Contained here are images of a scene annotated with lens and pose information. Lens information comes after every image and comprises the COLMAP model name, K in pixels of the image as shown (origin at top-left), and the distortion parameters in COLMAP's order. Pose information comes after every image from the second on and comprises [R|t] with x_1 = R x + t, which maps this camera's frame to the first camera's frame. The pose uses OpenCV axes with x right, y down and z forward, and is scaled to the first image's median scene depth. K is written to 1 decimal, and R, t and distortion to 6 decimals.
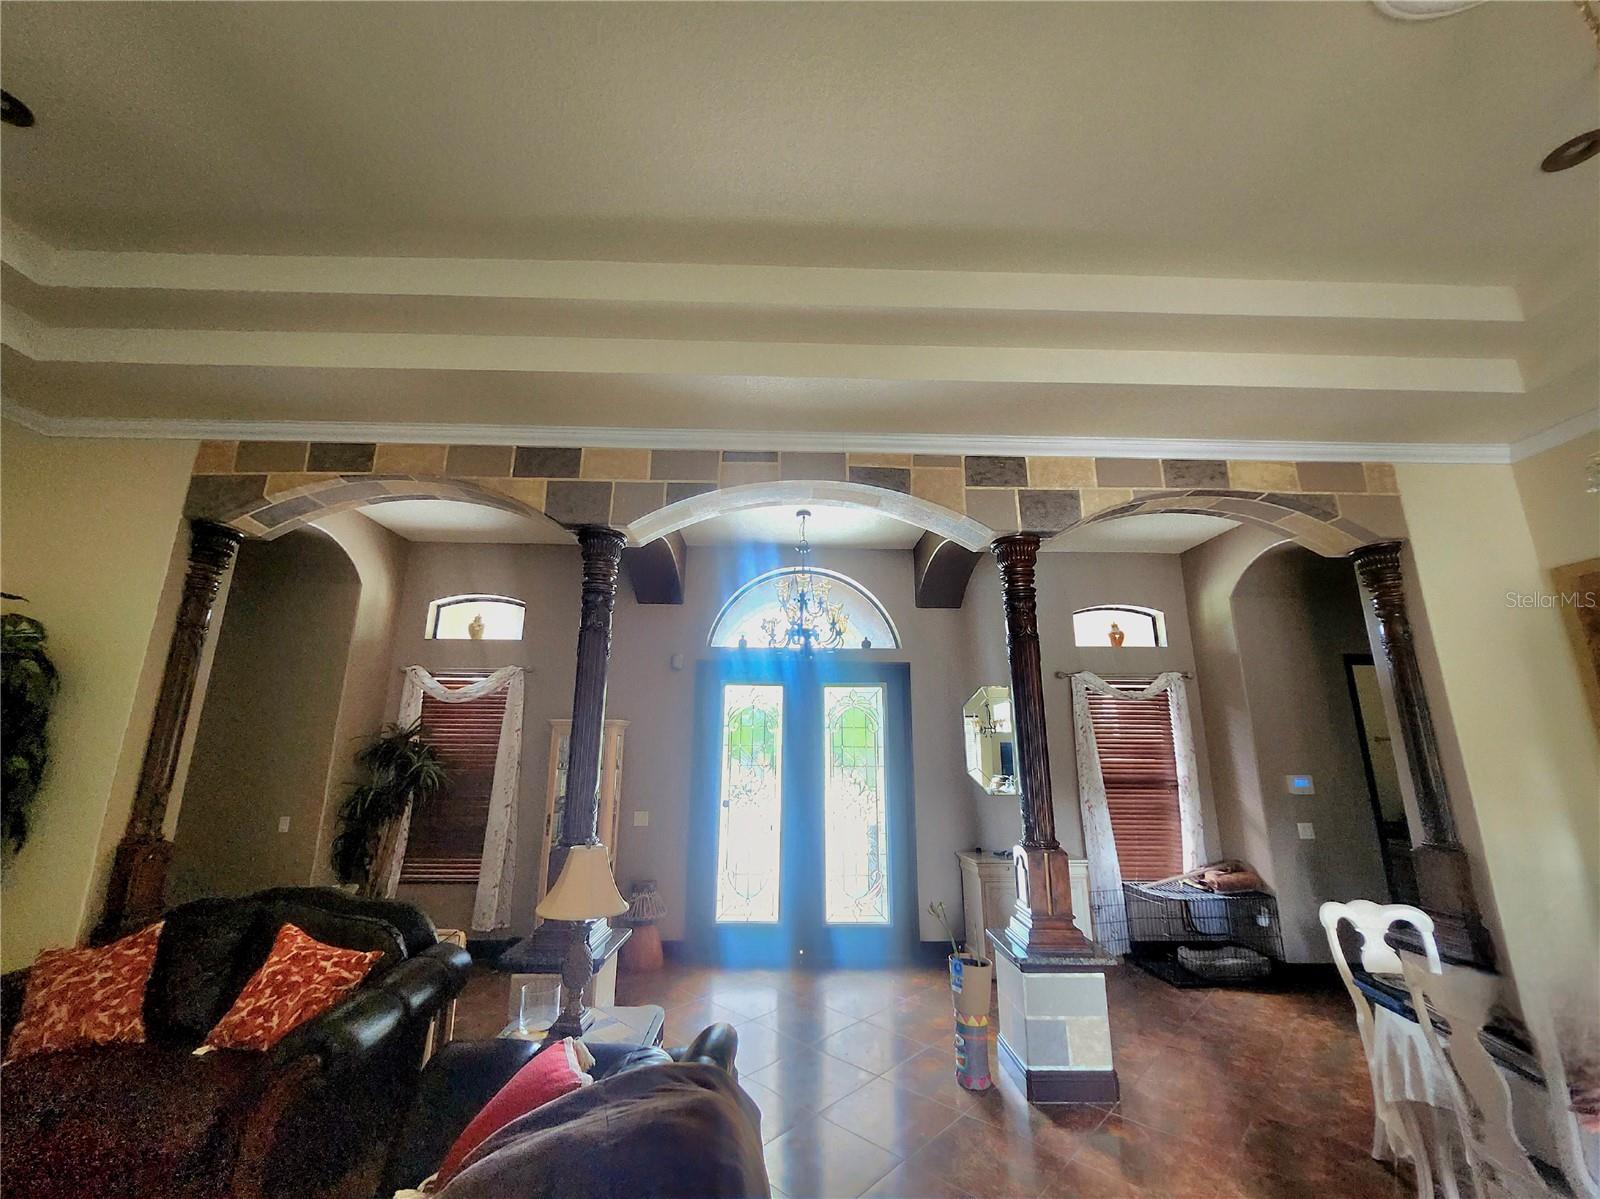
lens RADIAL K [[637.3, 0, 794.9], [0, 637.3, 594.8], [0, 0, 1]] dist [0.003302, -0.000272]
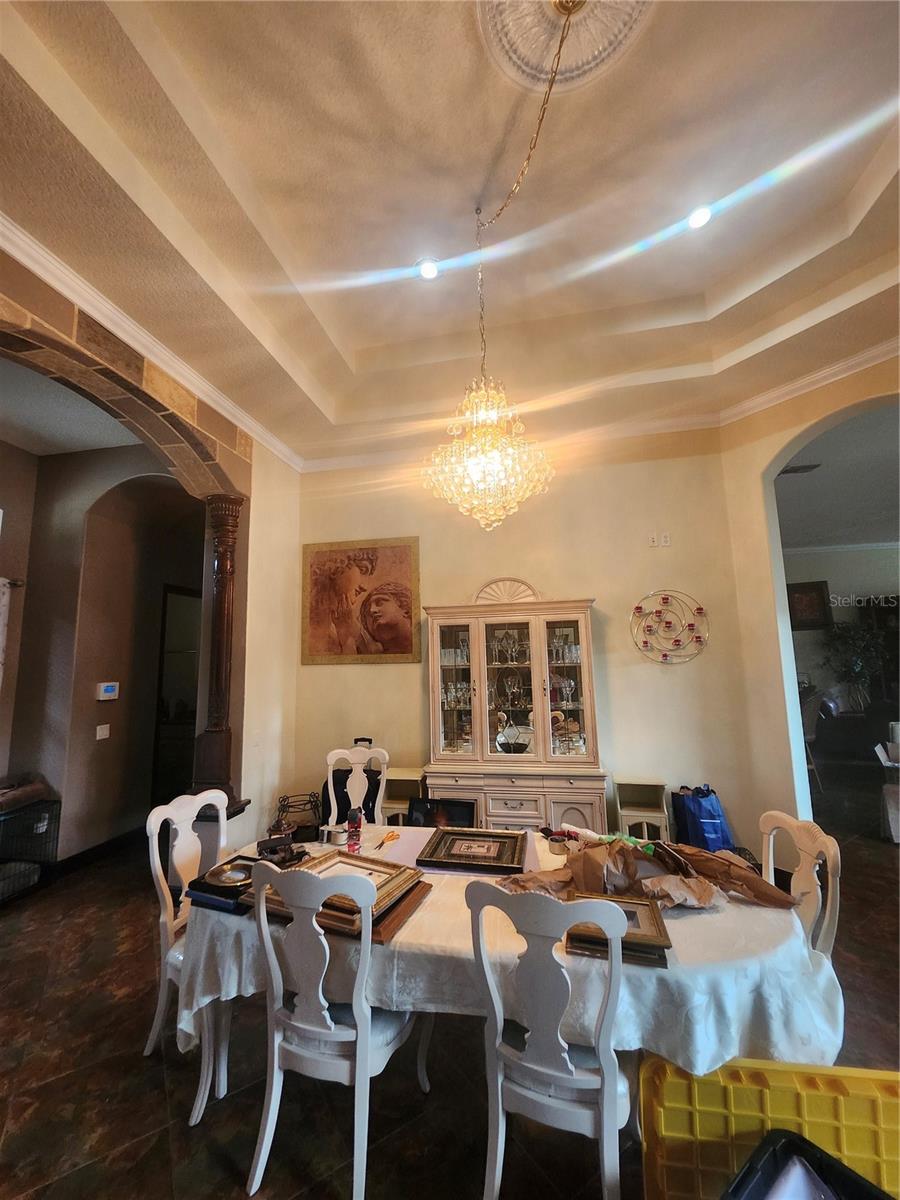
lens RADIAL K [[477.9, 0, 448.3], [0, 477.9, 596.3], [0, 0, 1]] dist [0.003302, -0.000272]
pose [[0.234865, 0.114576, 0.965252, 0.137925], [-0.210433, 0.975473, -0.064587, 0.084059], [-0.948977, -0.187951, 0.253215, 0.327587]]
